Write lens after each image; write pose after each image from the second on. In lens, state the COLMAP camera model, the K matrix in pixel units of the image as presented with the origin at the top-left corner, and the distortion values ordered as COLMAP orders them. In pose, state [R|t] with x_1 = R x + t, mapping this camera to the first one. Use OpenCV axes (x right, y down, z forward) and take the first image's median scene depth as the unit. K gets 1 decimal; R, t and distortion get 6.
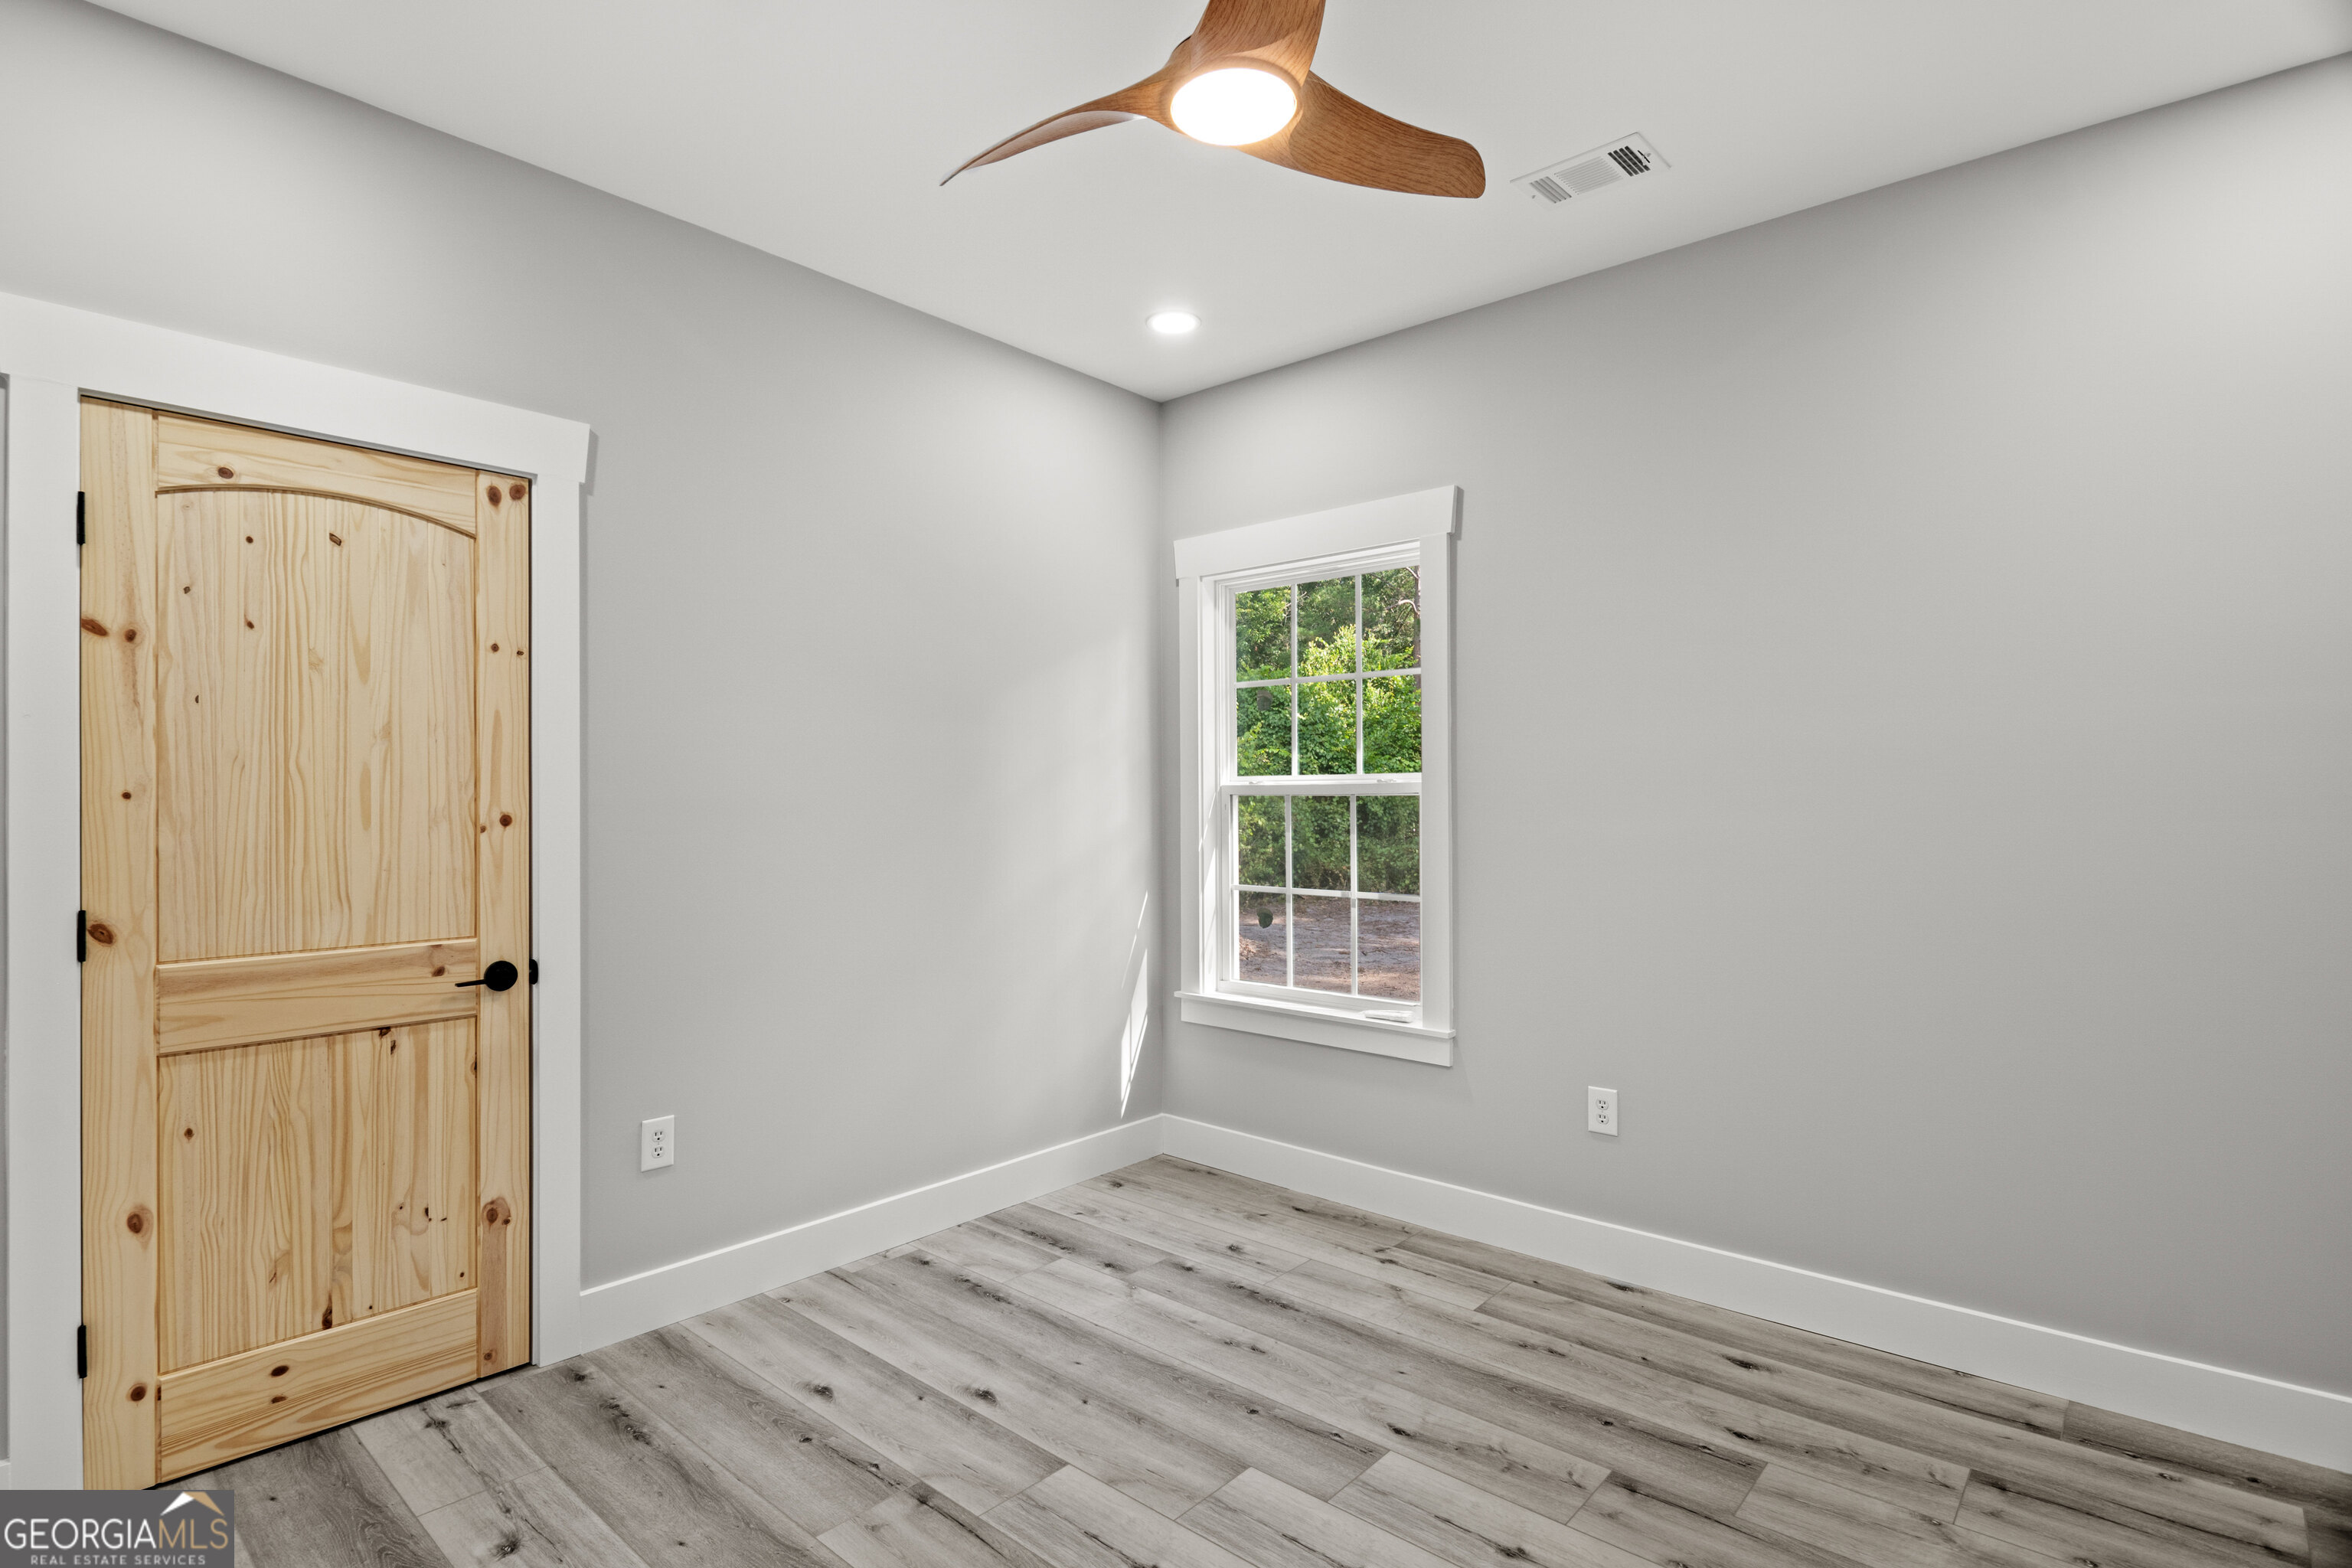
lens RADIAL K [[1151.4, 0, 1168.4], [0, 1151.4, 808.2], [0, 0, 1]] dist [0.030752, -0.022315]
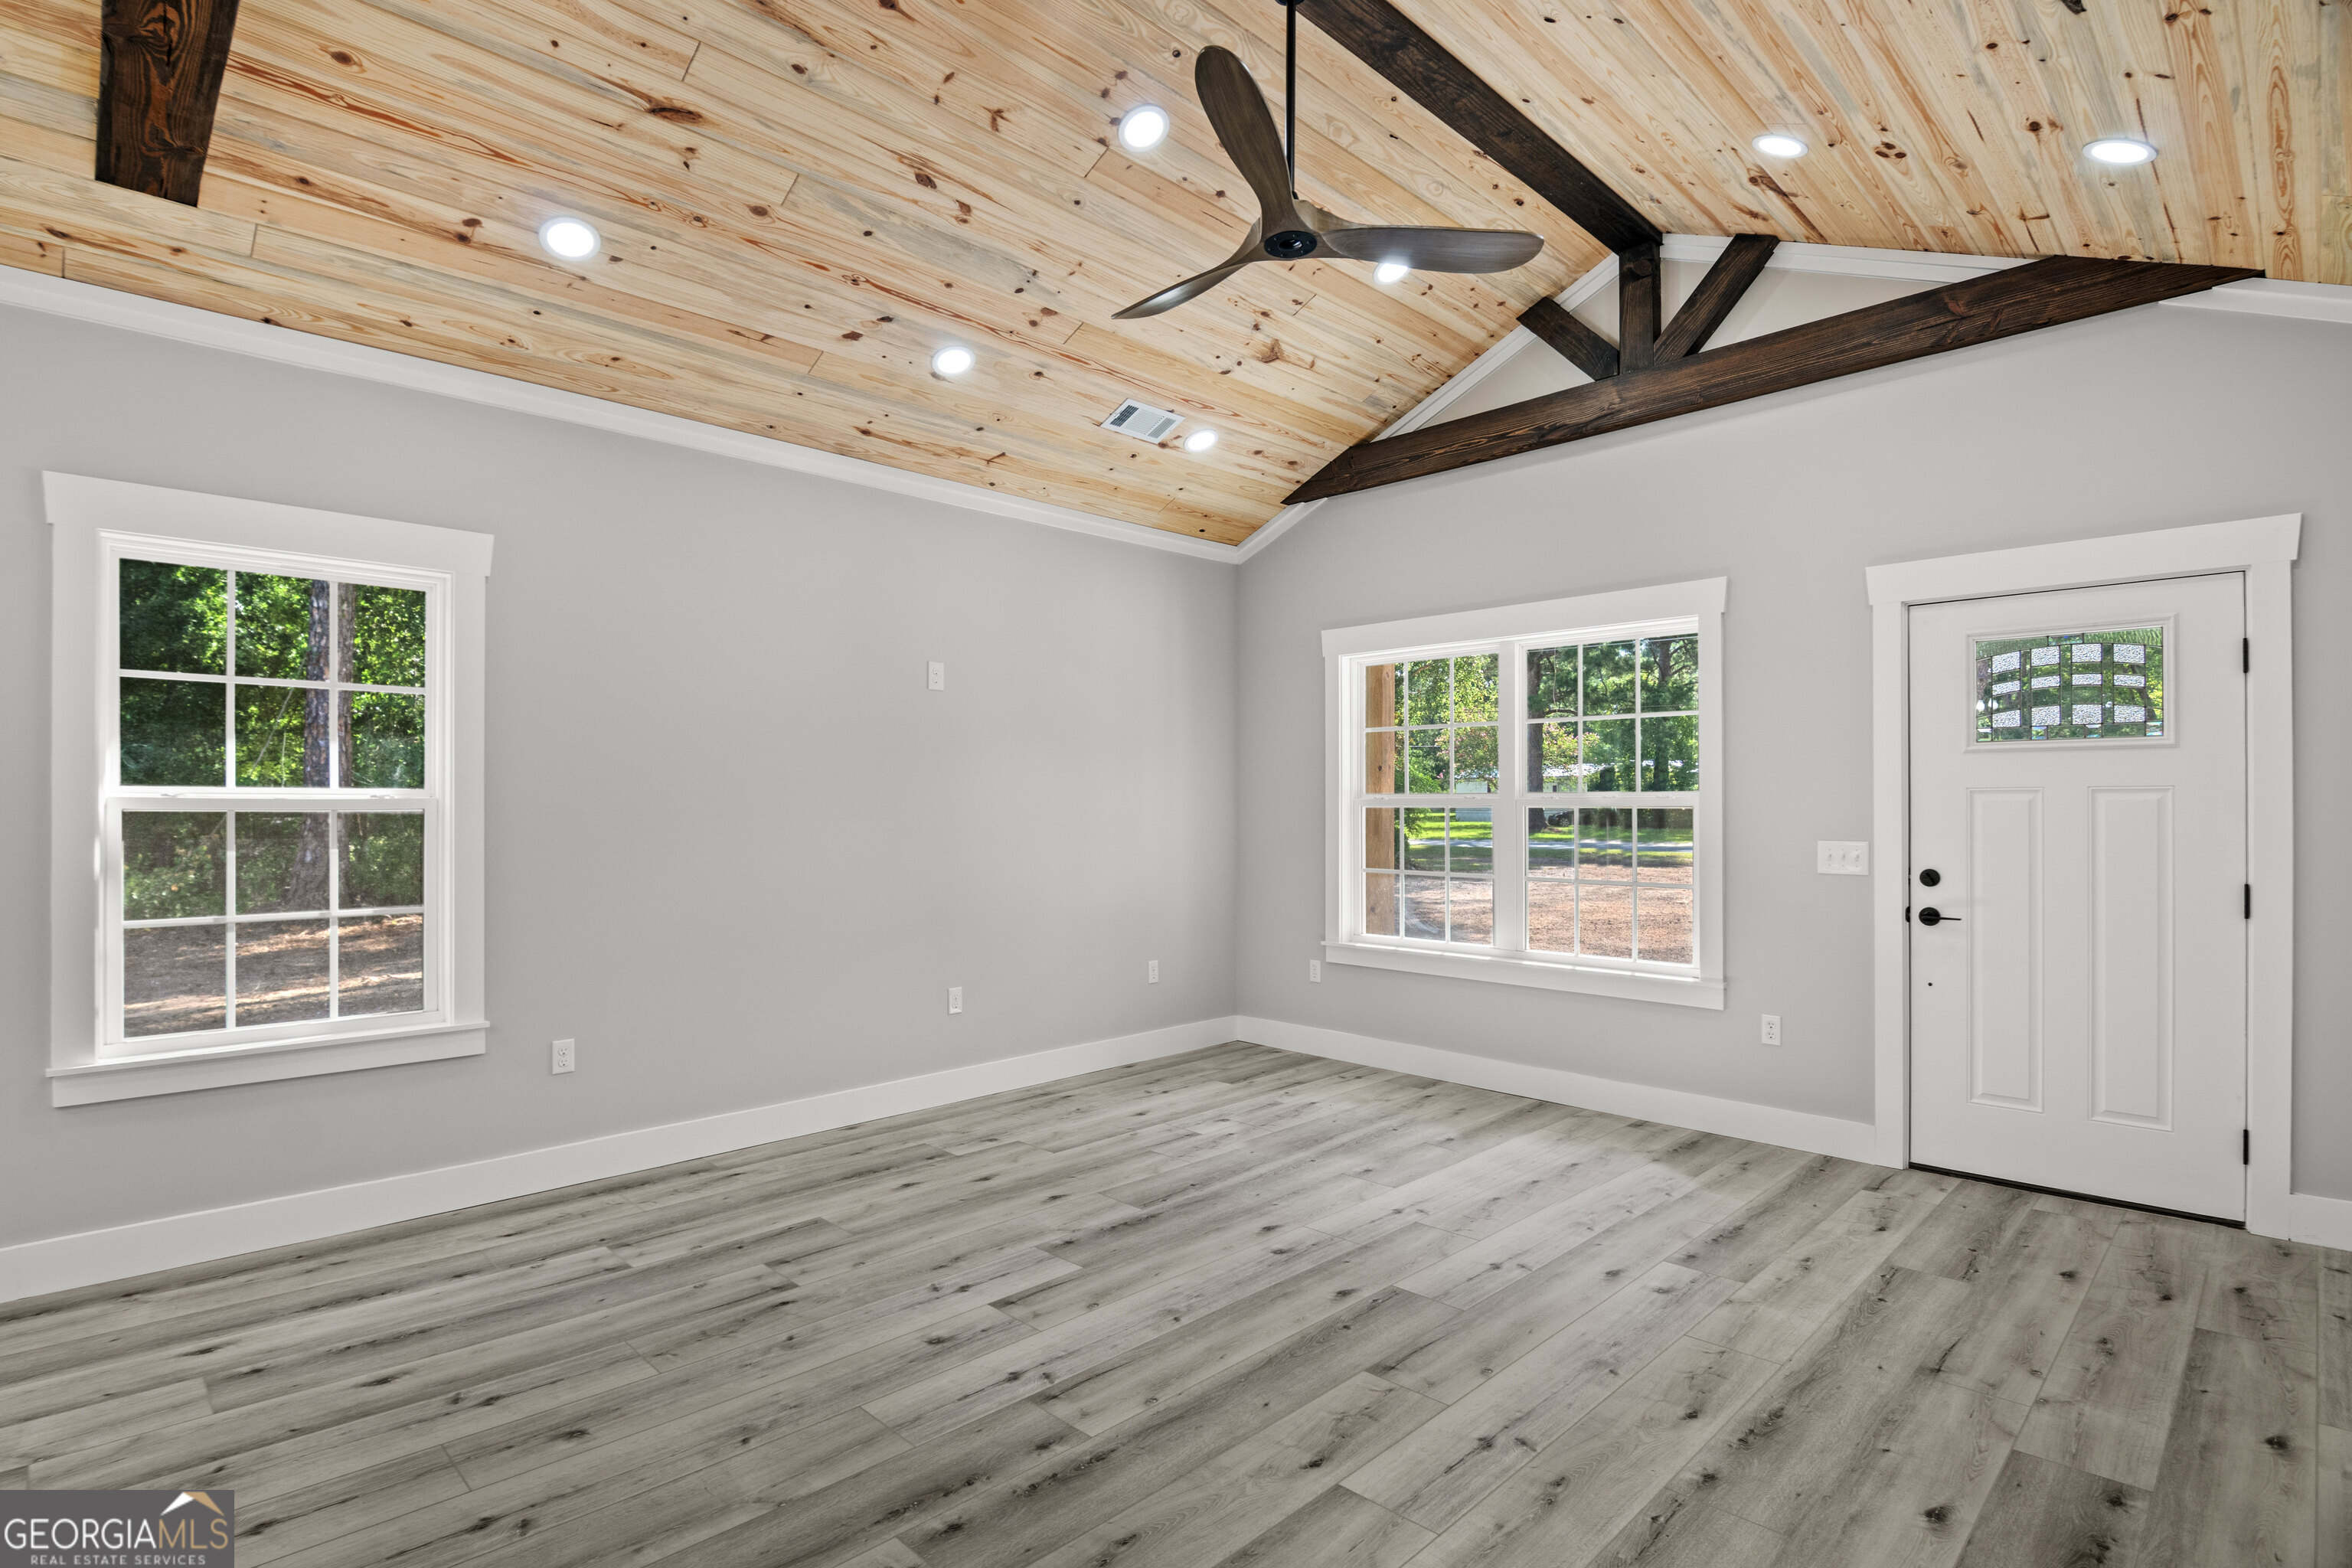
lens RADIAL K [[1151.4, 0, 1168.4], [0, 1151.4, 808.2], [0, 0, 1]] dist [0.030752, -0.022315]
pose [[0.059751, 0.008357, 0.998178, -0.751785], [0.000885, 0.999964, -0.008424, -0.004654], [-0.998213, 0.001387, 0.059742, 0.233821]]
